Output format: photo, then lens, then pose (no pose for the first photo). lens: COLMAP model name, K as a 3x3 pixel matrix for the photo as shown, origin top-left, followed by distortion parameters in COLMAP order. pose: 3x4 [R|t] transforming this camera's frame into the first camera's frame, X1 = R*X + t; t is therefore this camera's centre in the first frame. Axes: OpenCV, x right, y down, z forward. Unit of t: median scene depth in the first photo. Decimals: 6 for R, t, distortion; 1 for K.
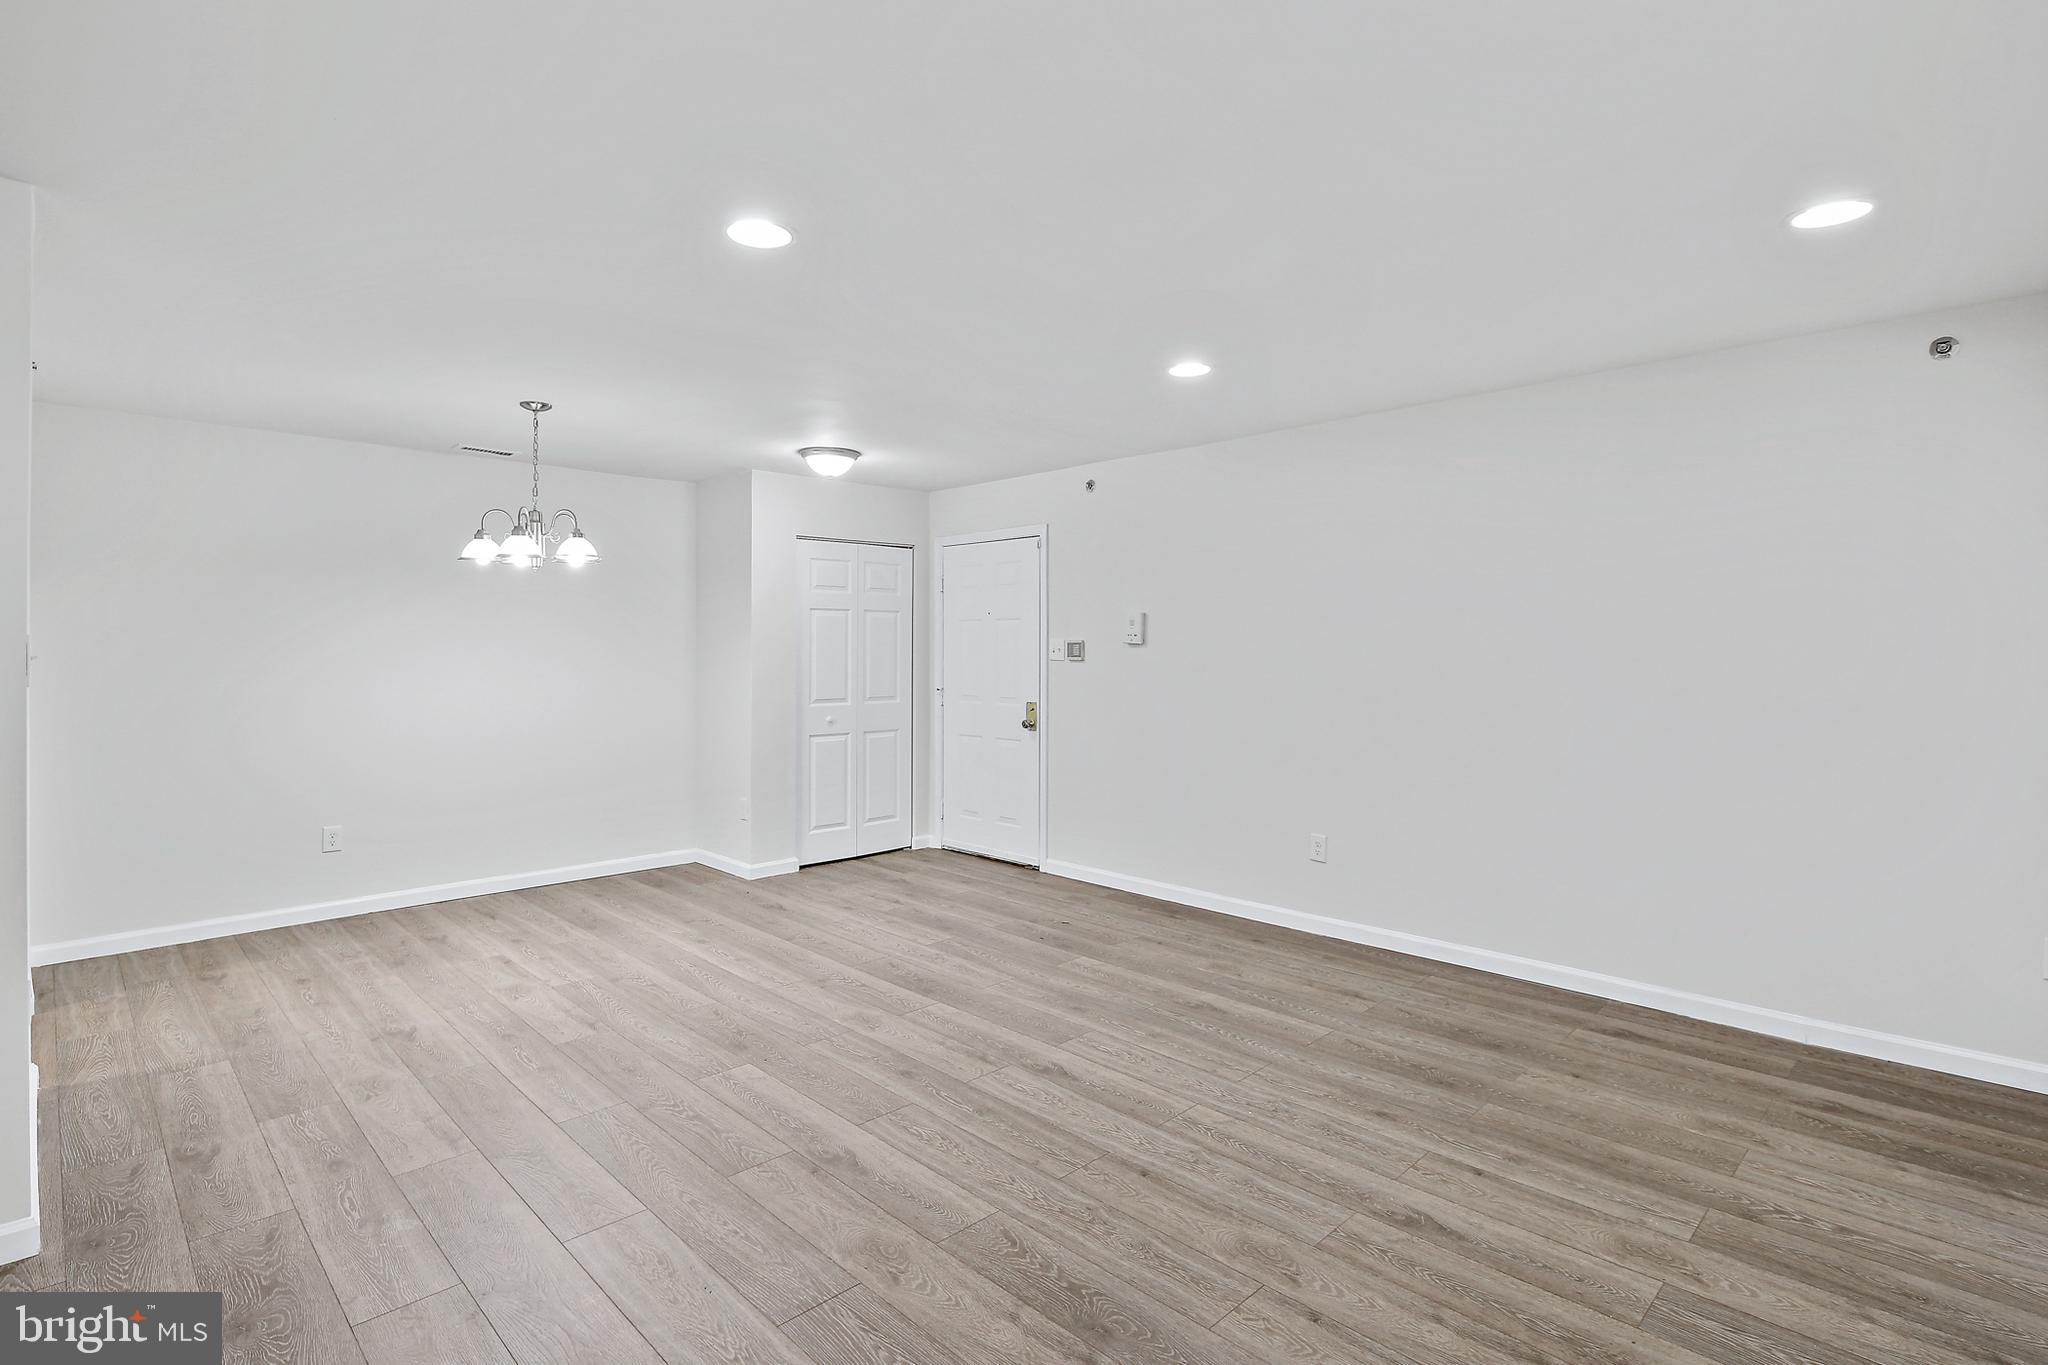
lens RADIAL K [[1004.9, 0, 1020.4], [0, 1004.9, 640.4], [0, 0, 1]] dist [0.007534, -0.005565]
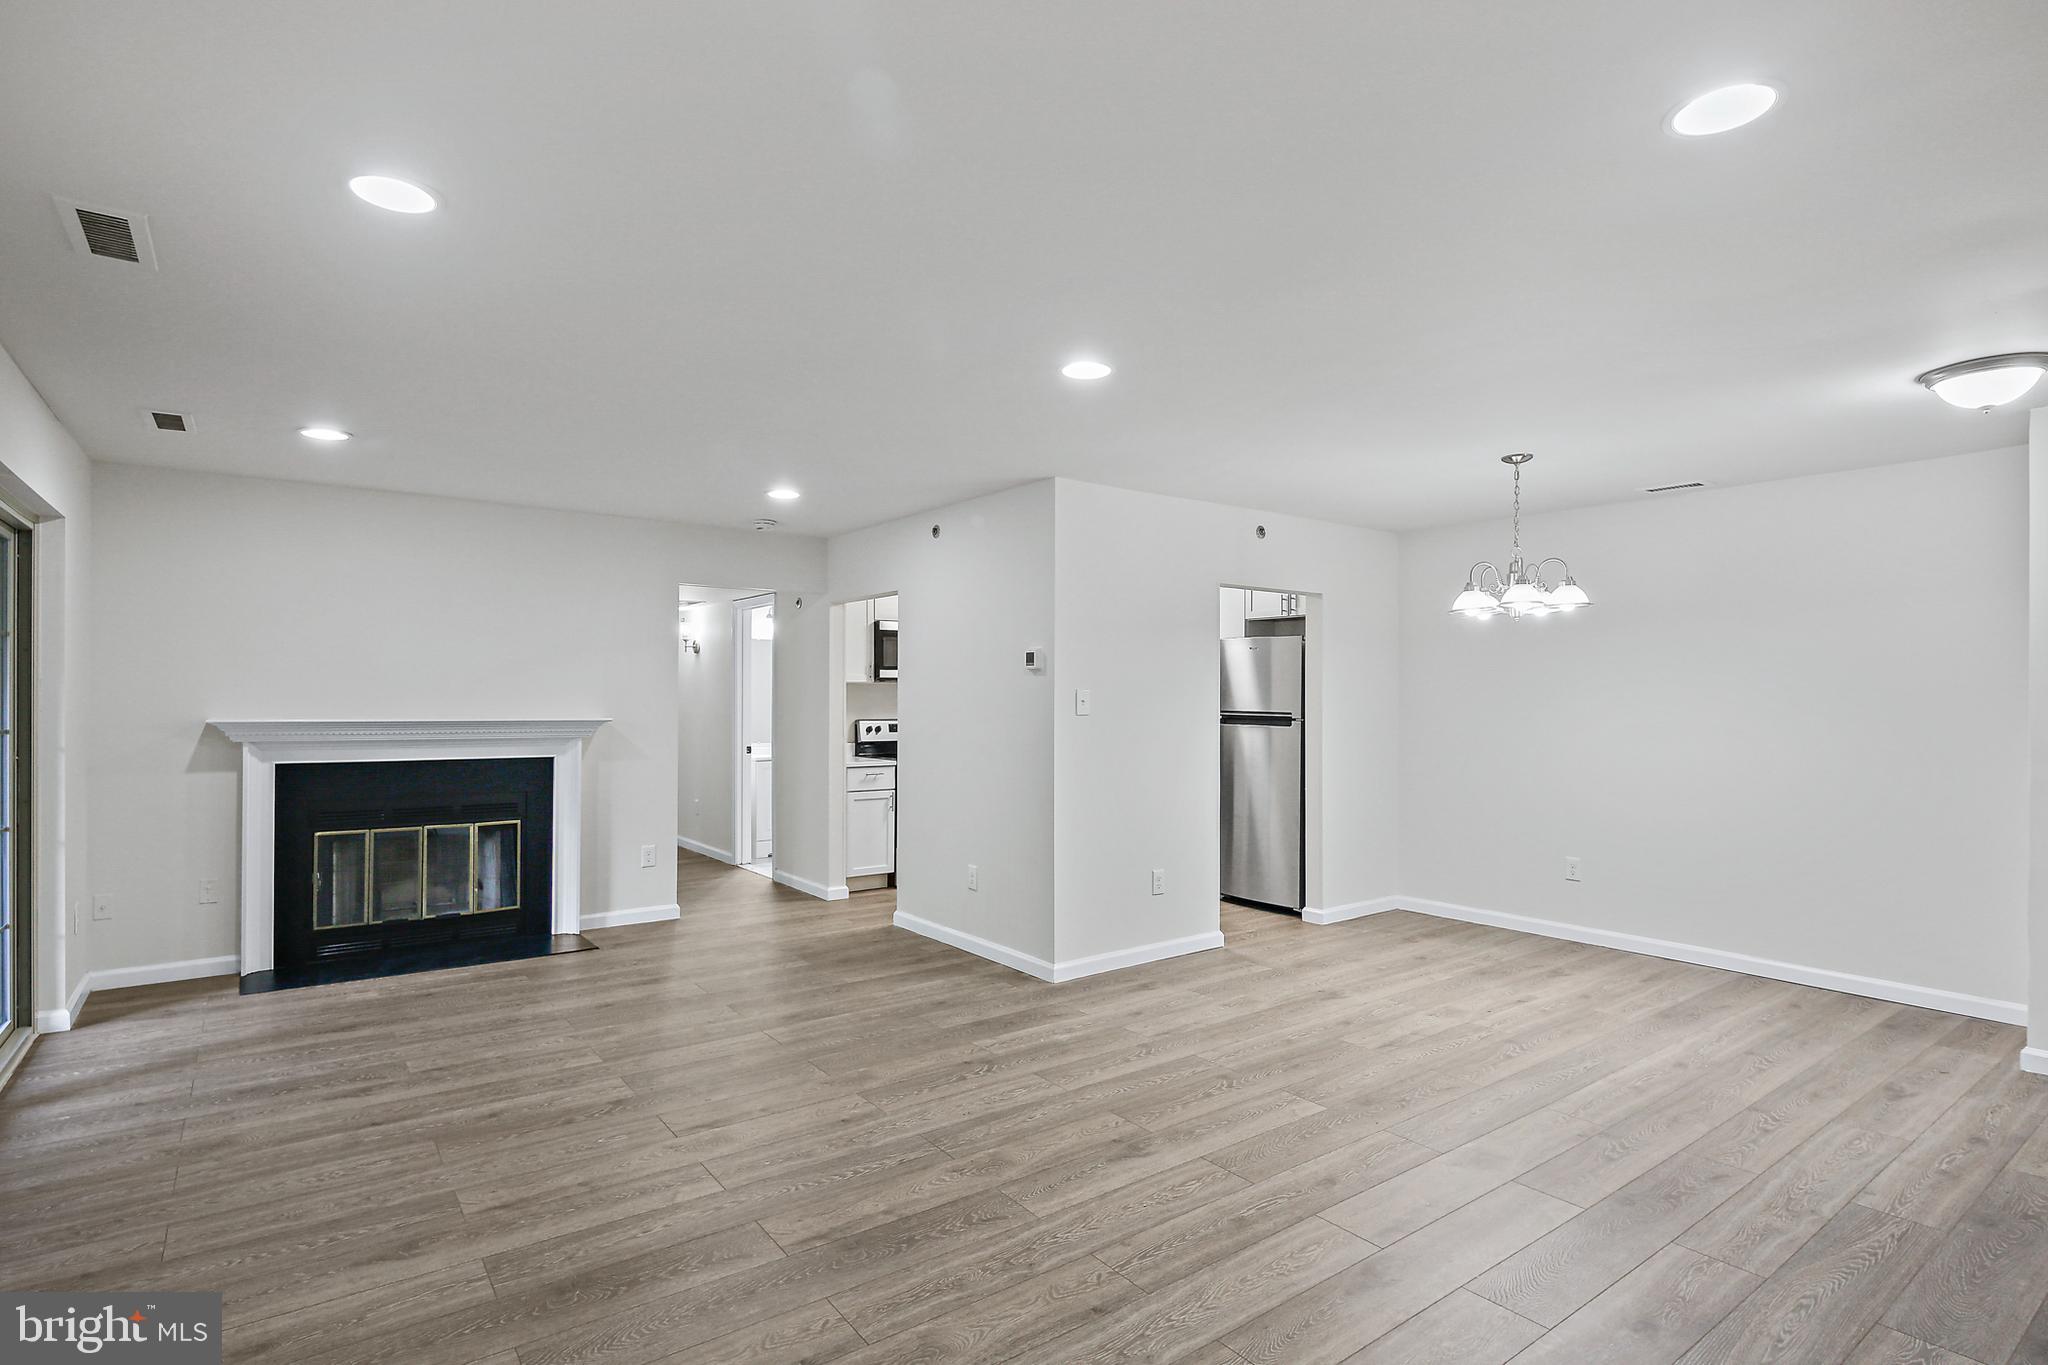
lens RADIAL K [[1004.9, 0, 1013.2], [0, 1004.9, 693.9], [0, 0, 1]] dist [0.007534, -0.005565]
pose [[-0.138741, -0.003597, -0.990322, 0.690537], [0.005756, 0.999974, -0.004439, 0.006742], [0.990312, -0.006316, -0.138716, 0.739574]]
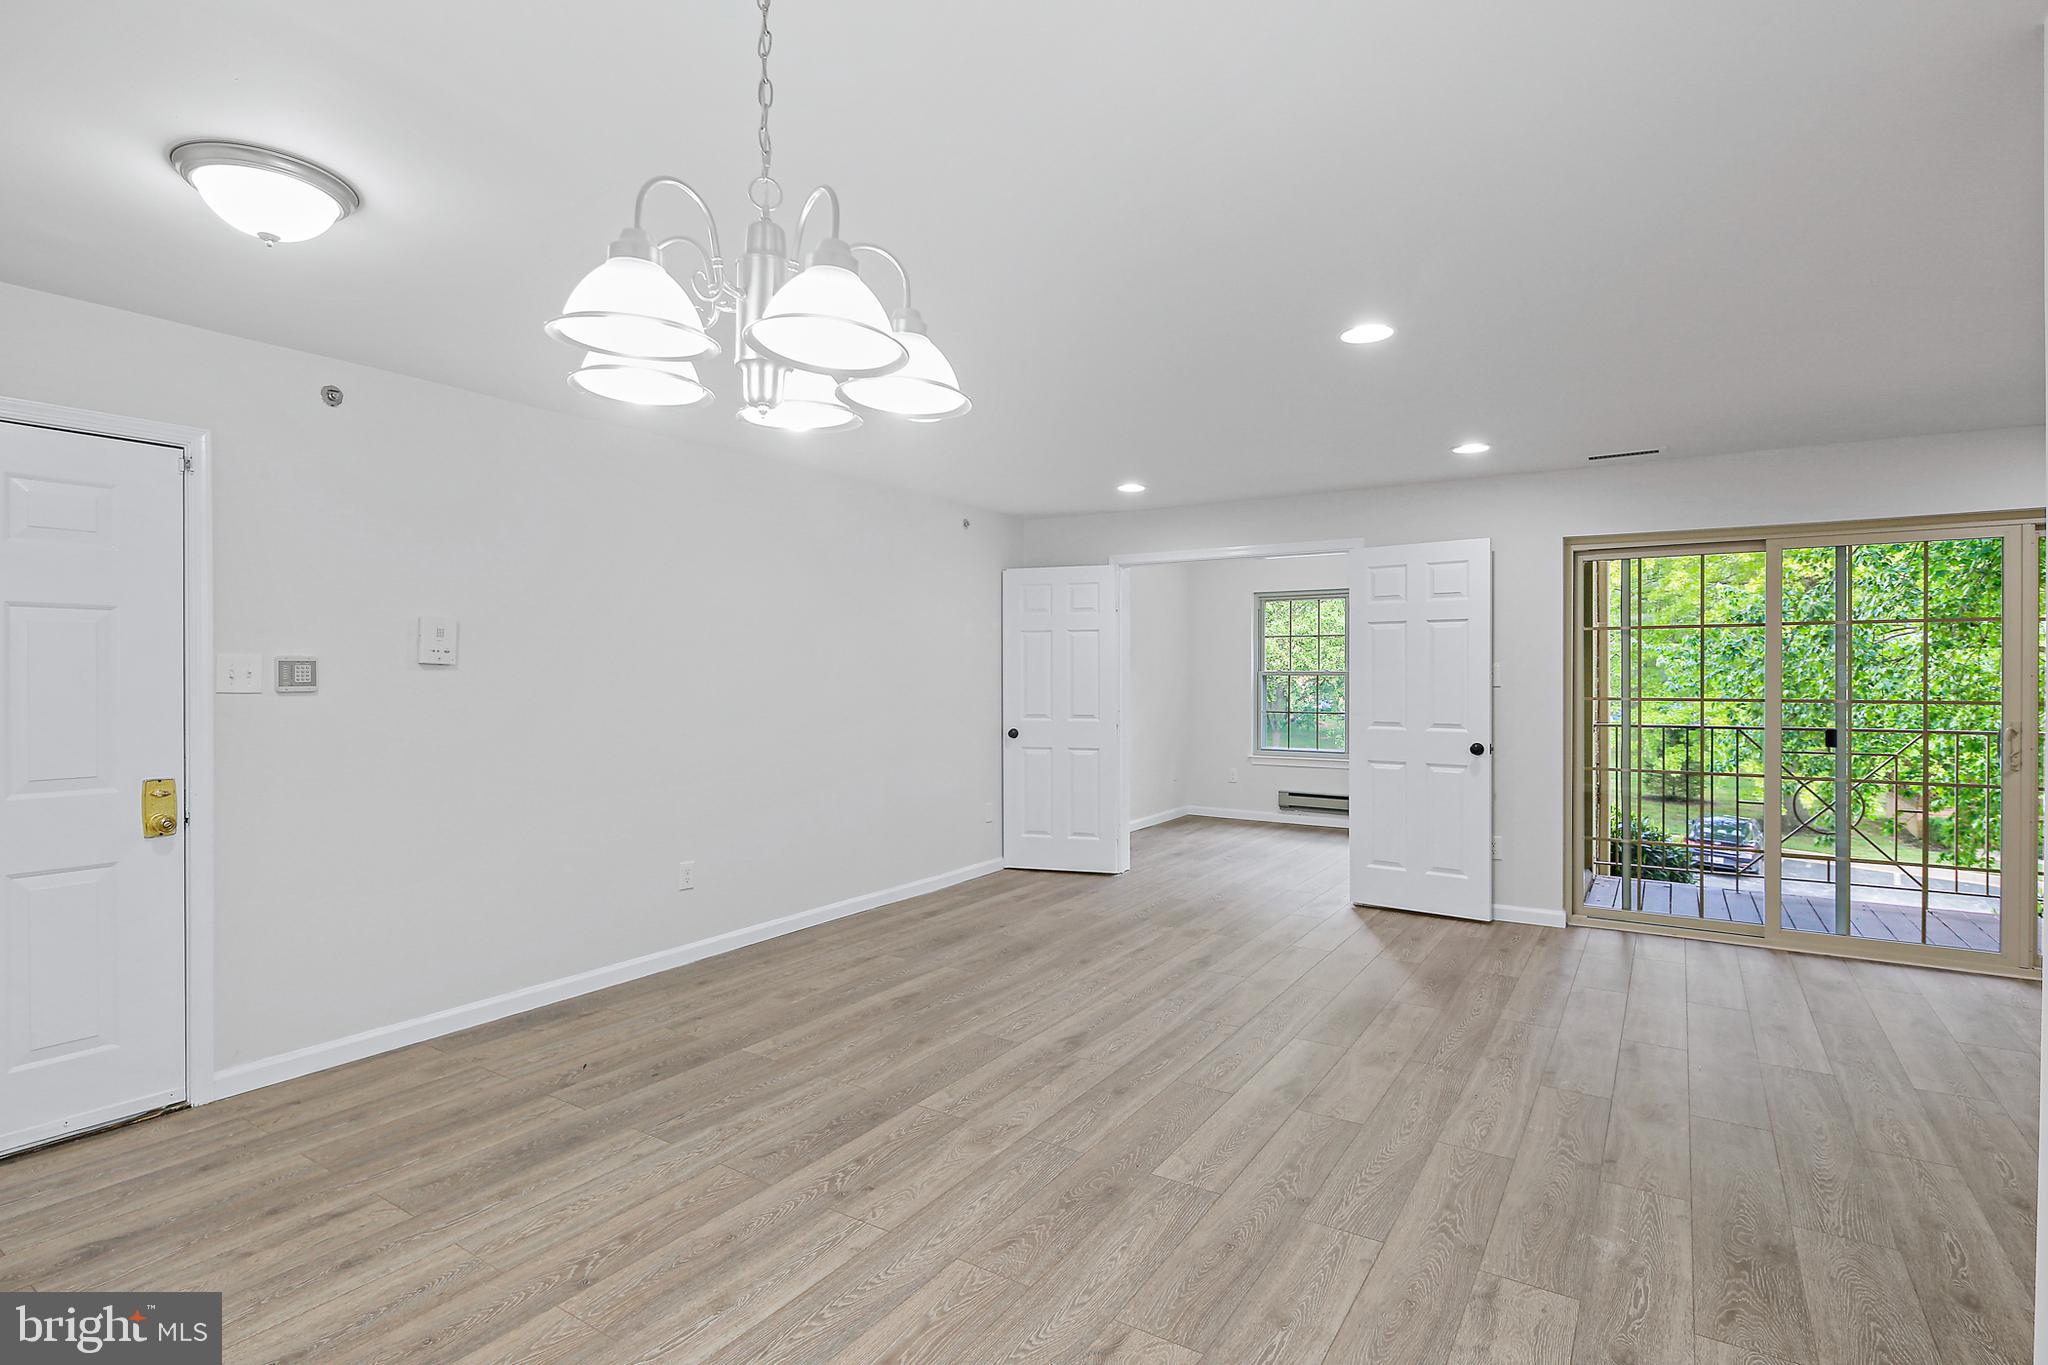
lens RADIAL K [[1004.9, 0, 1022.9], [0, 1004.9, 683.9], [0, 0, 1]] dist [0.007534, -0.005565]
pose [[-0.224191, -0.007588, 0.974516, -0.930871], [-0.007090, 0.999956, 0.006154, 0.013964], [-0.974519, -0.005530, -0.224235, 1.148589]]
